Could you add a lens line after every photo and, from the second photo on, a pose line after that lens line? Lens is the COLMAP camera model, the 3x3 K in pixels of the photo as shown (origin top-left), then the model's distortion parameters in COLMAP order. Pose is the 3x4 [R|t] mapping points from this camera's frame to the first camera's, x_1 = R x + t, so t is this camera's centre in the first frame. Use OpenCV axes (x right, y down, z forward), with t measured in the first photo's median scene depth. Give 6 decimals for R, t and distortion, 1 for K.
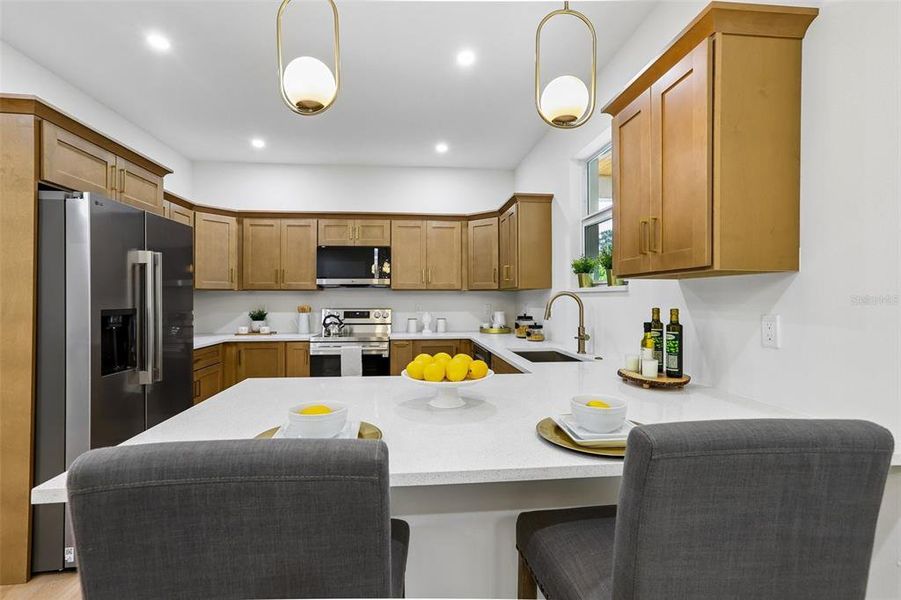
lens RADIAL K [[401.8, 0, 444.1], [0, 401.8, 294.8], [0, 0, 1]] dist [0.003246, 0.002115]
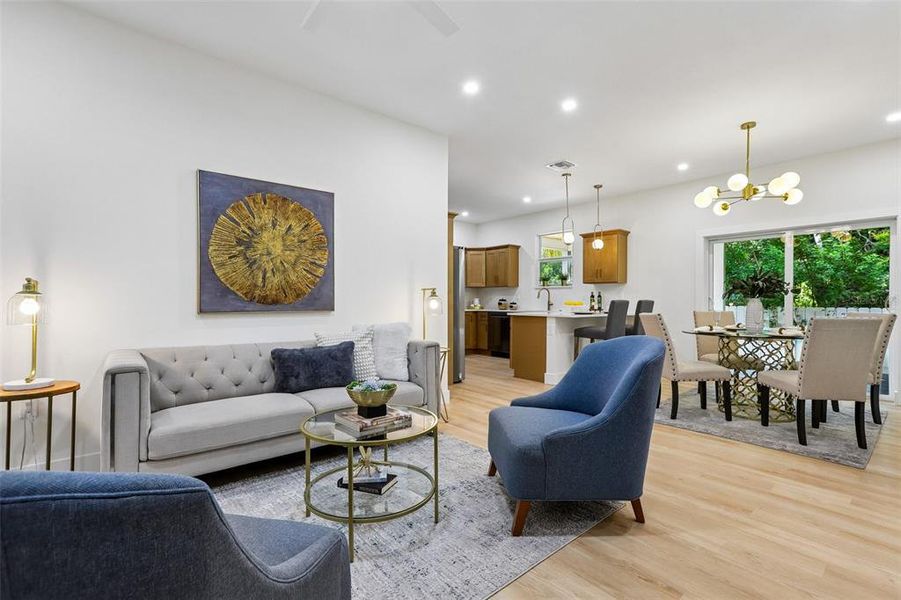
lens RADIAL K [[405.2, 0, 444.5], [0, 405.2, 301.8], [0, 0, 1]] dist [-0.018416, 0.013952]
pose [[0.826705, 0.004492, 0.562618, -1.224107], [-0.010391, 0.999919, 0.007286, 0.050821], [-0.562540, -0.011869, 0.826685, -0.598171]]
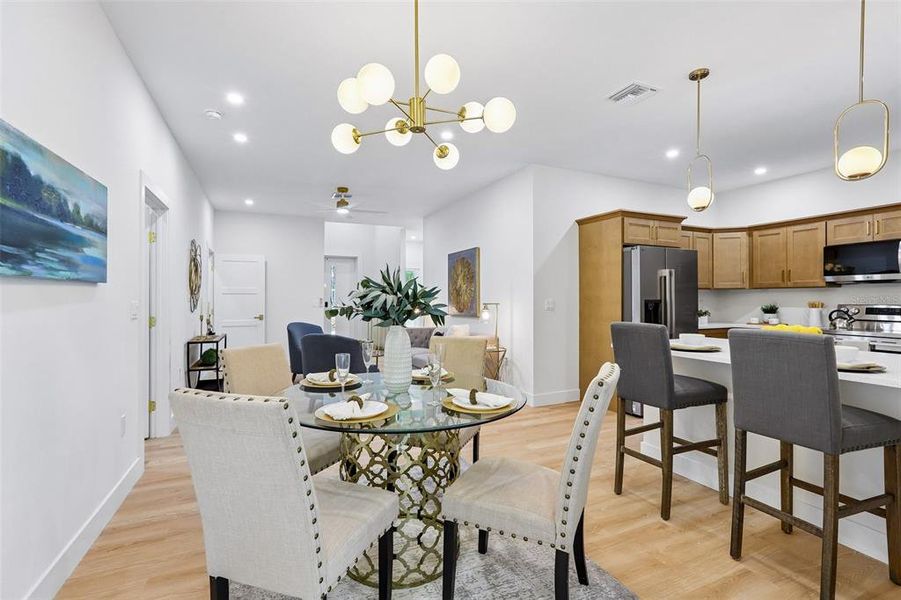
lens RADIAL K [[405.2, 0, 447.6], [0, 405.2, 295.8], [0, 0, 1]] dist [-0.018416, 0.013952]
pose [[0.319653, -0.007476, -0.947505, 0.403350], [0.008325, 0.999952, -0.005081, 0.009620], [0.947498, -0.006263, 0.319700, -0.322371]]
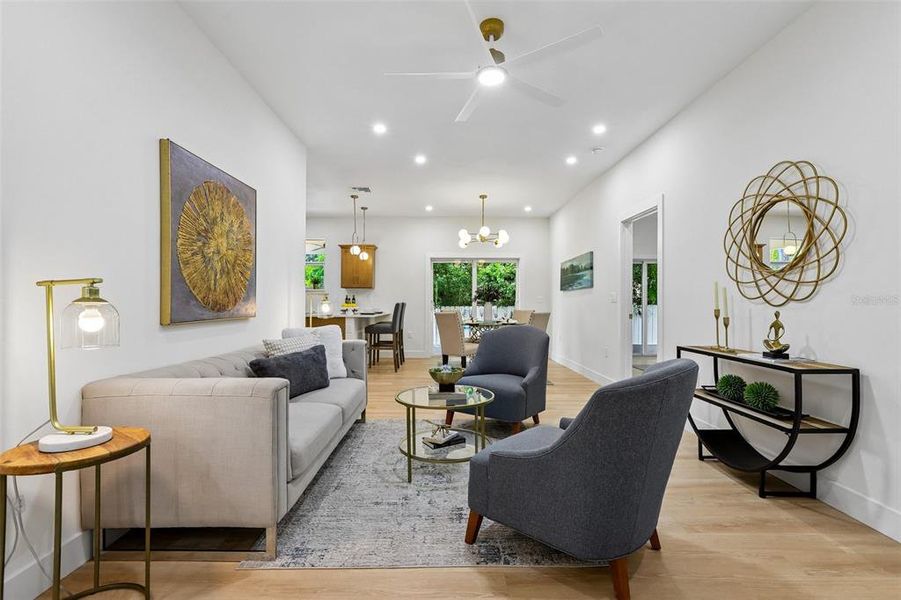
lens RADIAL K [[405.2, 0, 447.8], [0, 405.2, 296.1], [0, 0, 1]] dist [-0.018416, 0.013952]
pose [[0.090385, 0.017382, 0.995755, -1.681014], [-0.012161, 0.999792, -0.016349, 0.046586], [-0.995833, -0.010632, 0.090578, -0.213440]]
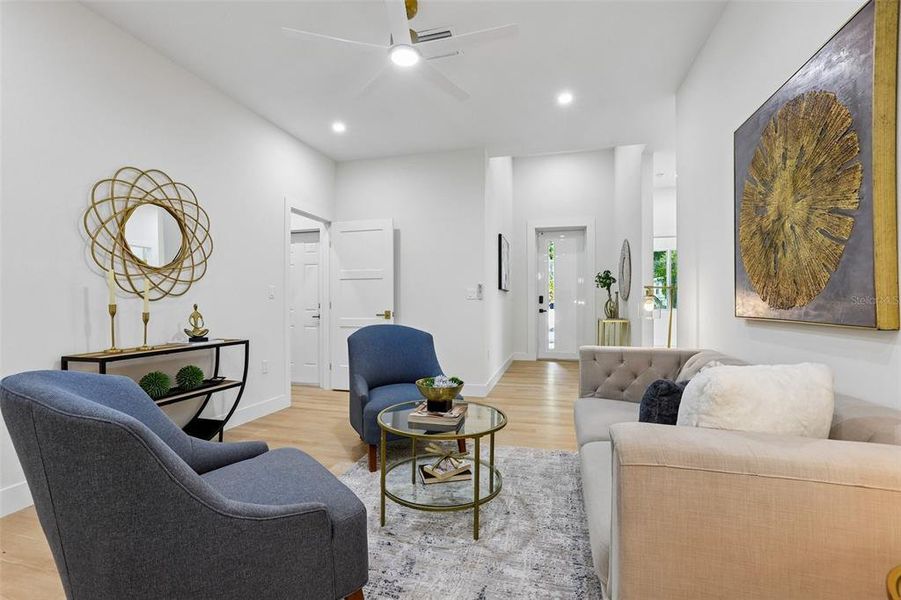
lens RADIAL K [[405.2, 0, 445.7], [0, 405.2, 302.6], [0, 0, 1]] dist [-0.018416, 0.013952]
pose [[-0.355981, 0.006040, -0.934474, -0.540058], [0.012544, 0.999920, 0.001684, 0.054564], [0.934409, -0.011122, -0.356028, 0.045566]]
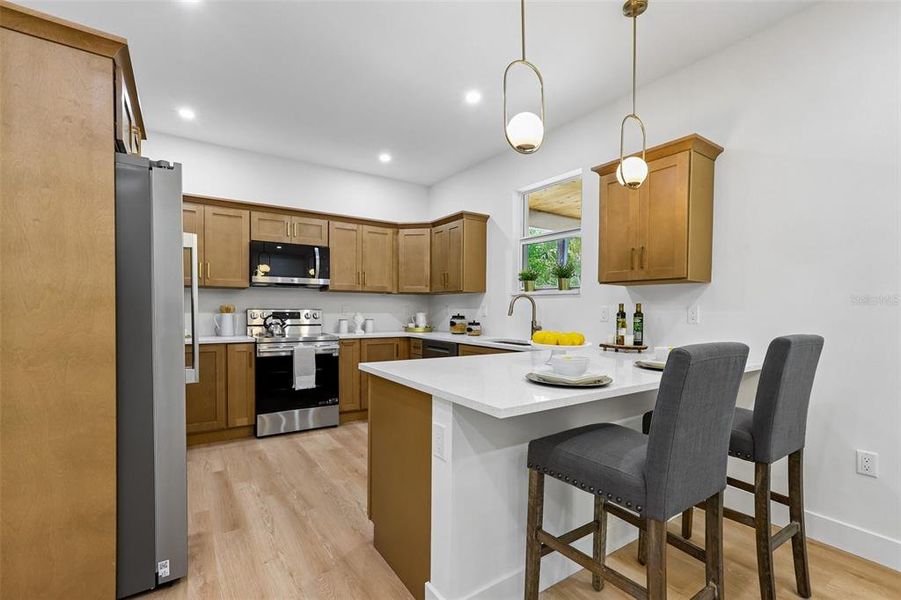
lens RADIAL K [[405.2, 0, 447.4], [0, 405.2, 317.5], [0, 0, 1]] dist [-0.018416, 0.013952]
pose [[0.880770, -0.001161, 0.473543, -0.372316], [-0.014333, 0.999473, 0.029110, 0.023132], [-0.473327, -0.032427, 0.880290, -0.031752]]
